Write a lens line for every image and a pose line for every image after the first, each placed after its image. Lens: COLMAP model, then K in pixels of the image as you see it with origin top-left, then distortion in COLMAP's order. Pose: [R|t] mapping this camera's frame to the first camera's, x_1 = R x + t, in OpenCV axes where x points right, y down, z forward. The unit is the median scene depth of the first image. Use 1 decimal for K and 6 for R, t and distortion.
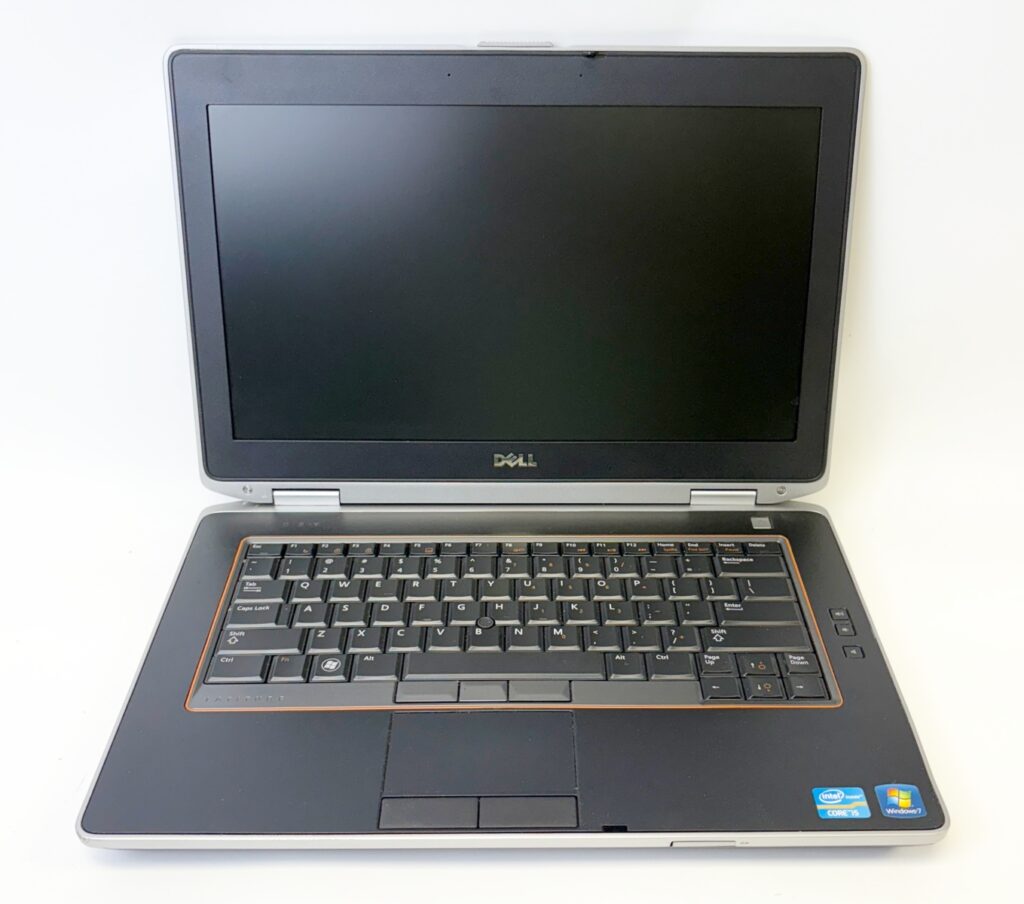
lens RADIAL K [[1100.4, 0, 532.2], [0, 1100.4, 509.8], [0, 0, 1]] dist [0.013248, -0.039451]
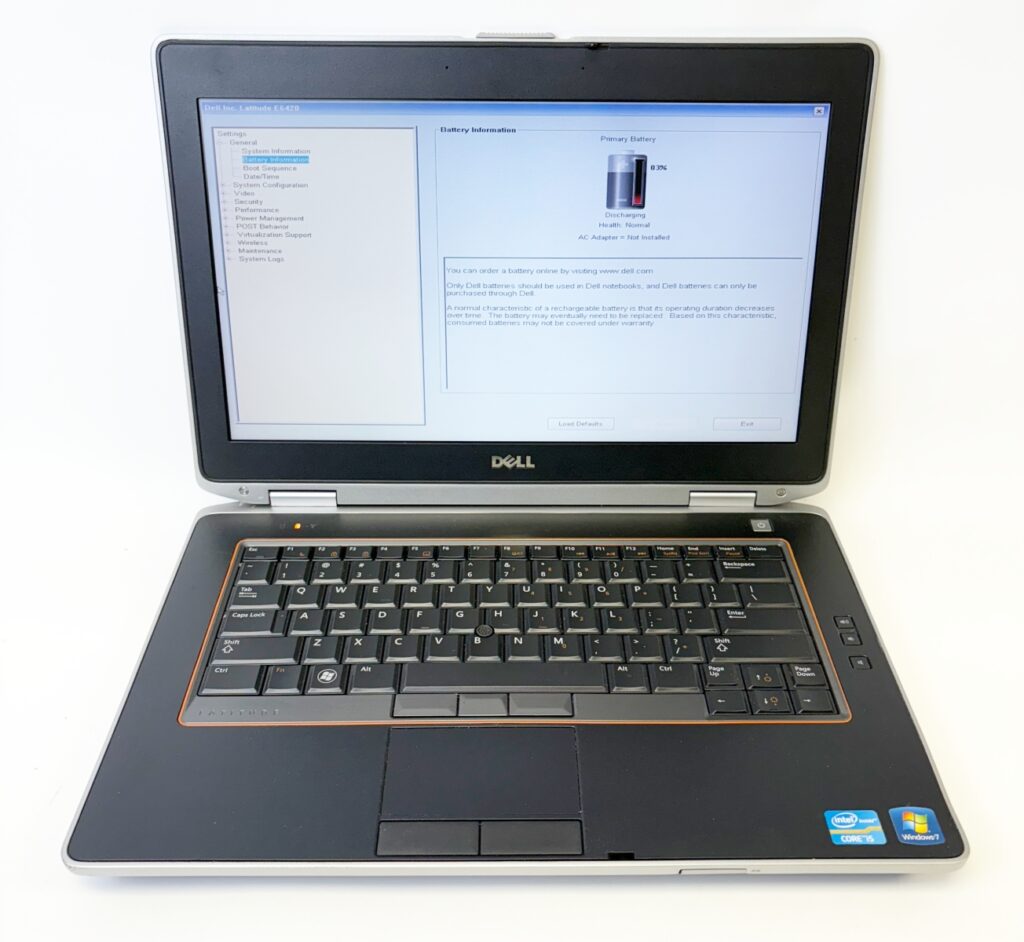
lens RADIAL K [[1007.2, 0, 513.1], [0, 1007.2, 510.6], [0, 0, 1]] dist [0.003285, -0.009024]
pose [[0.999992, 0.001421, -0.003833, -0.013282], [-0.001309, 0.999577, 0.029054, -0.030380], [0.003873, -0.029049, 0.999570, 0.102664]]
